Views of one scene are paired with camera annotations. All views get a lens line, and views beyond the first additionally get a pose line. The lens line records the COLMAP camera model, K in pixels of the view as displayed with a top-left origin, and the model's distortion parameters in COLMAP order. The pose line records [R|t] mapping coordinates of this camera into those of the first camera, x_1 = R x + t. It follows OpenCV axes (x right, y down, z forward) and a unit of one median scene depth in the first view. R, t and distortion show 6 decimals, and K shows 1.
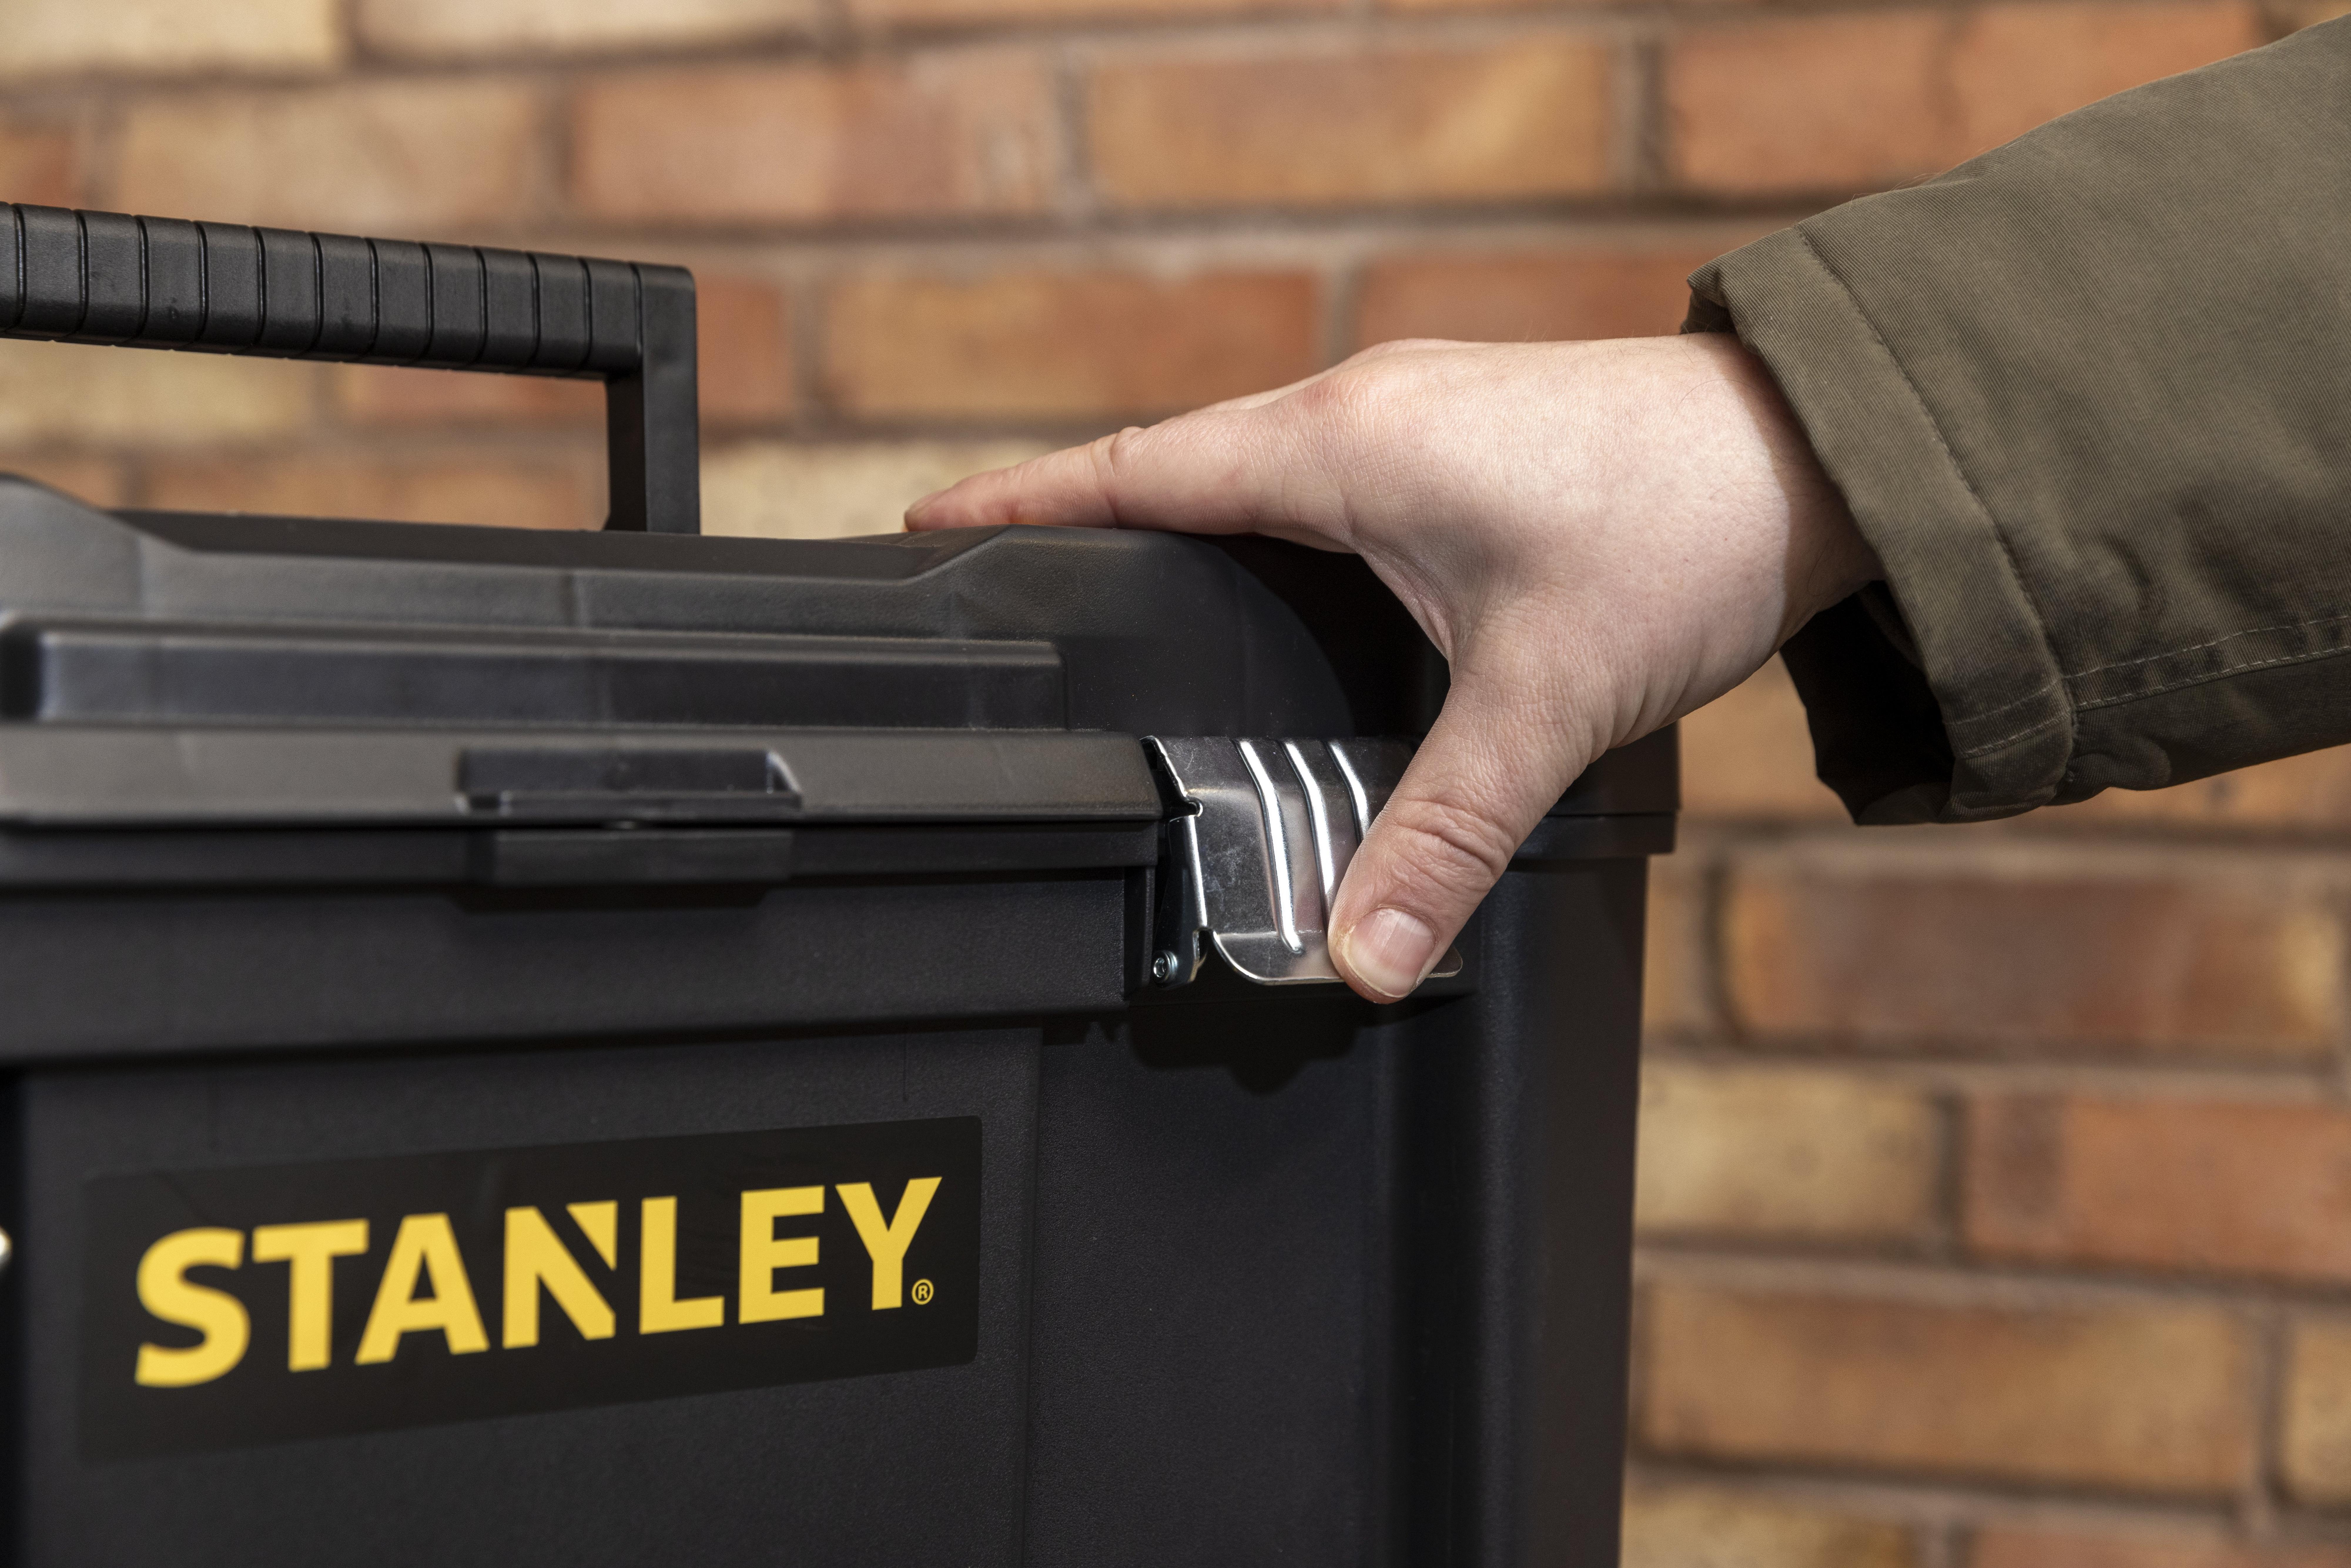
lens RADIAL K [[3896.5, 0, 1175.5], [0, 3896.5, 784.0], [0, 0, 1]] dist [-0.009745, 0.010980]
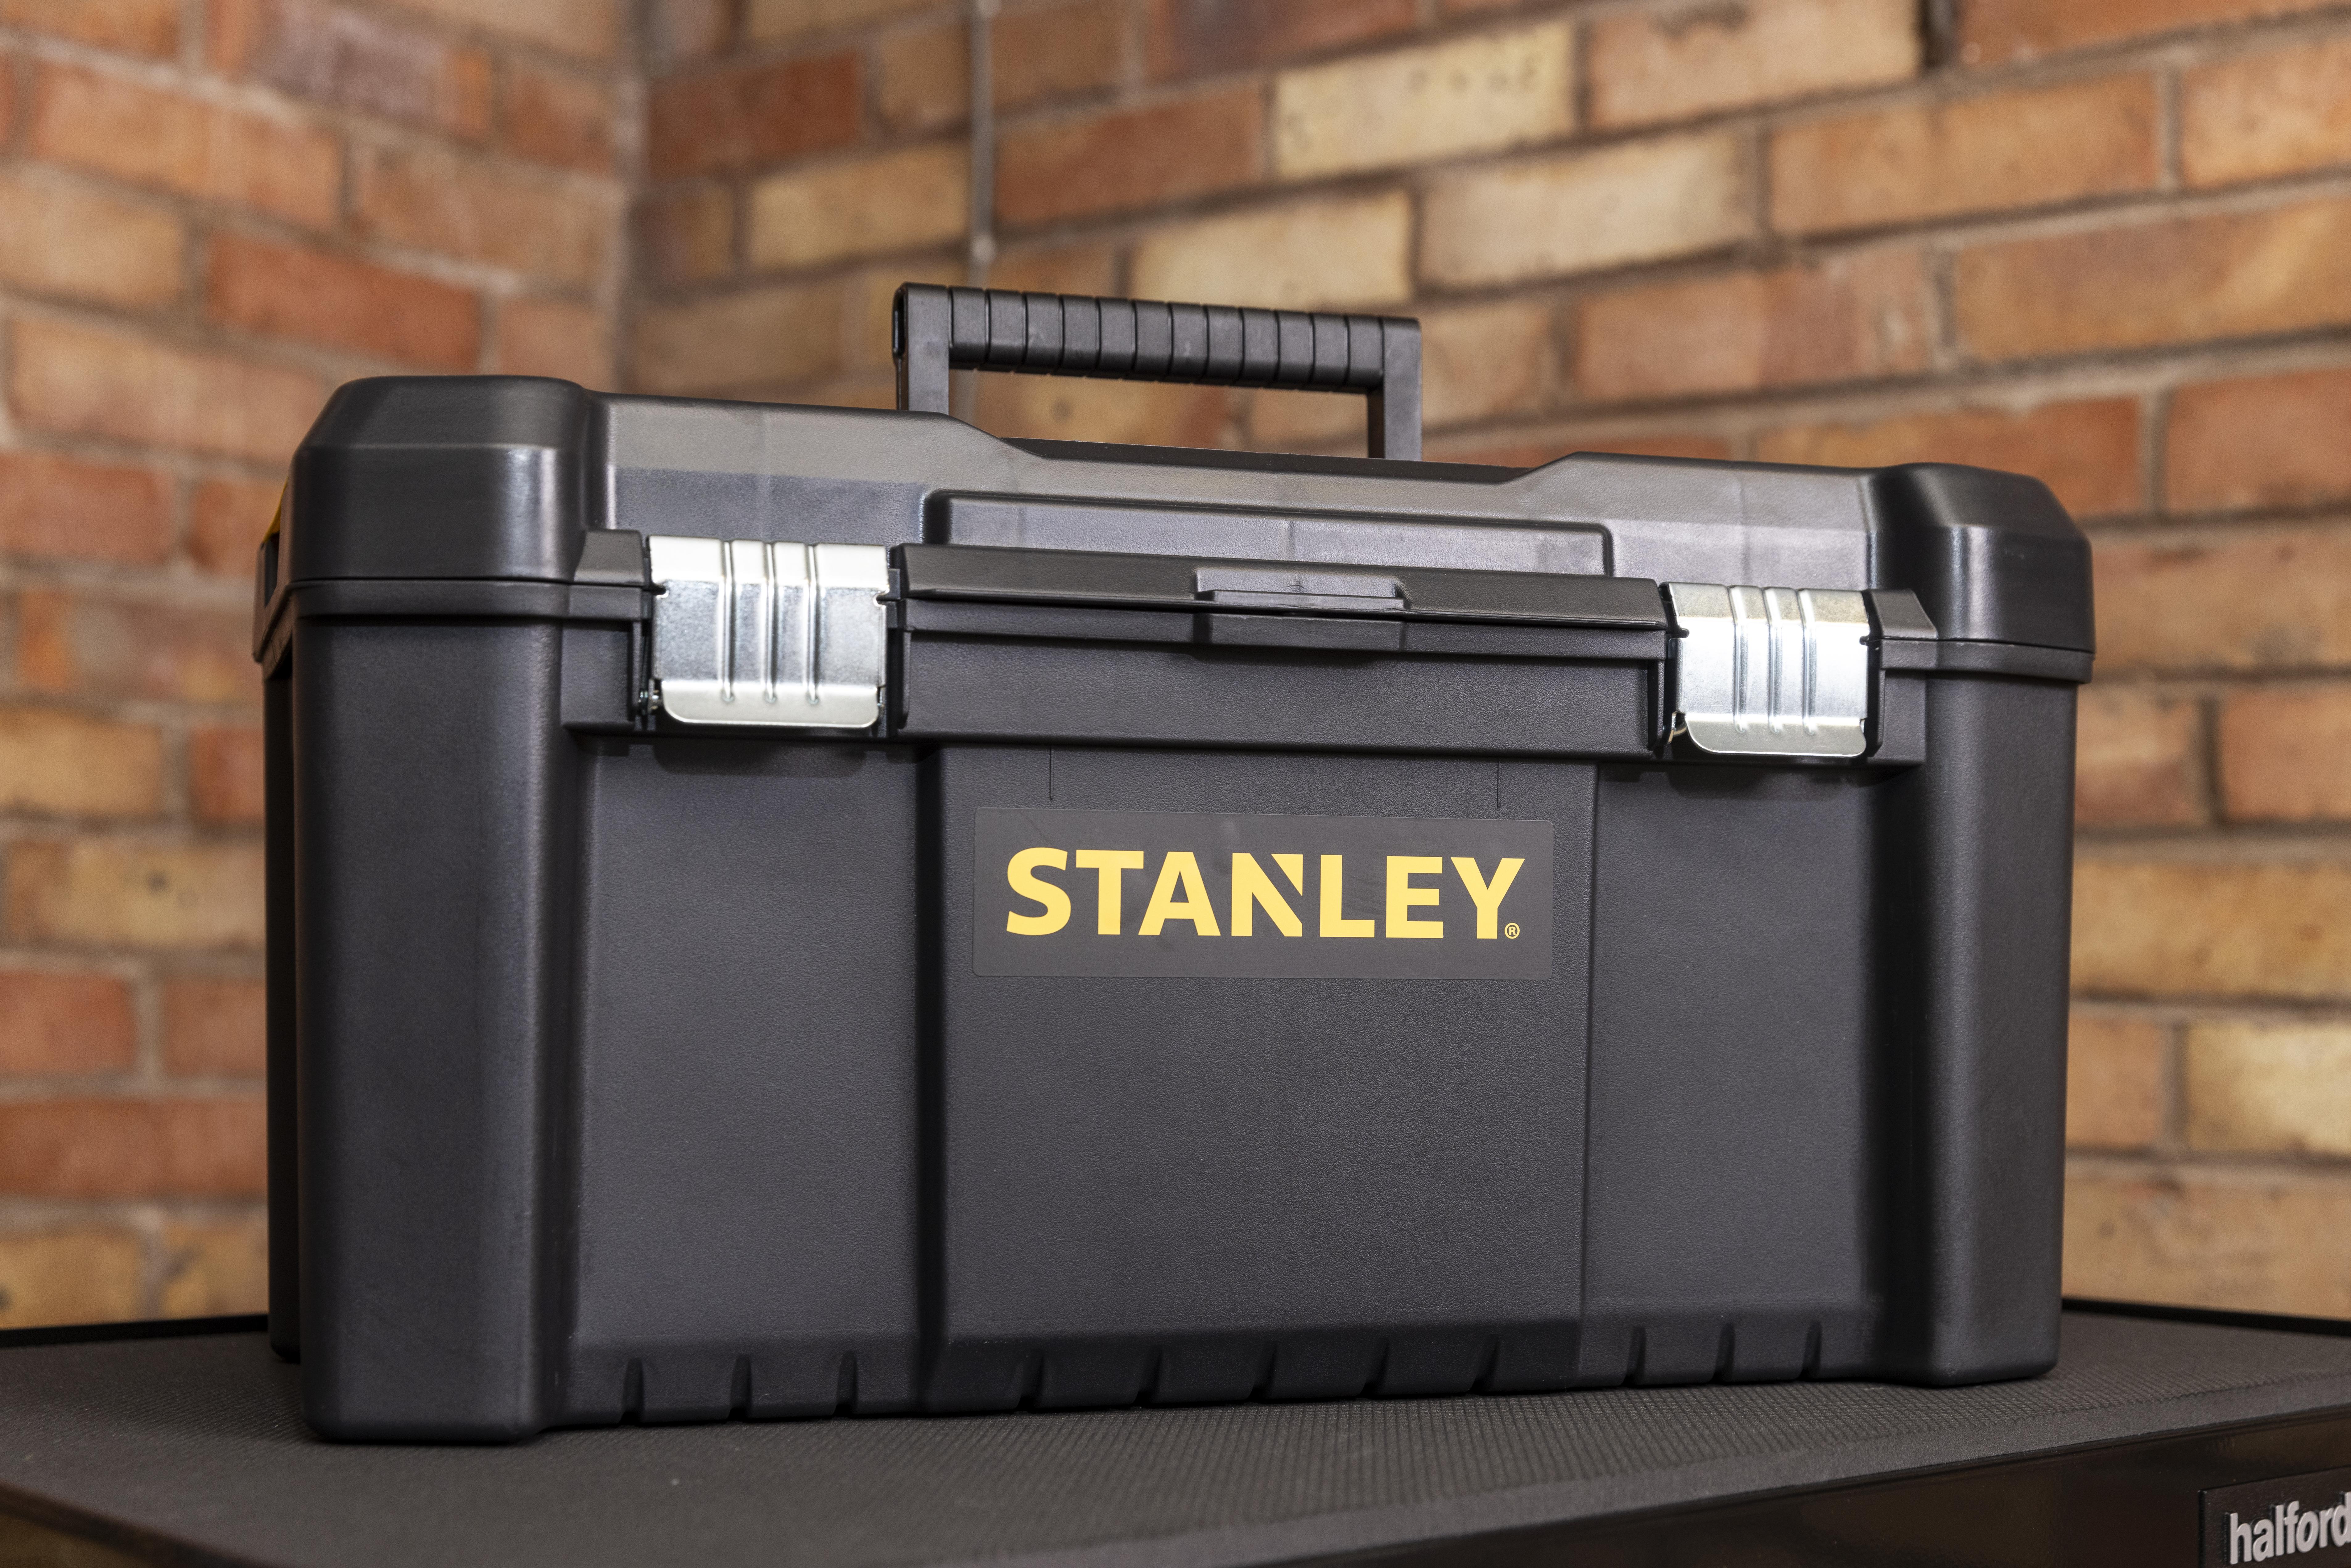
lens RADIAL K [[3512.3, 0, 1142.5], [0, 3512.3, 839.9], [0, 0, 1]] dist [-0.012643, -0.031502]
pose [[0.941954, -0.015898, -0.335366, 0.279564], [-0.001929, 0.998606, -0.052755, 0.174528], [0.335737, 0.050340, 0.940610, -0.397420]]
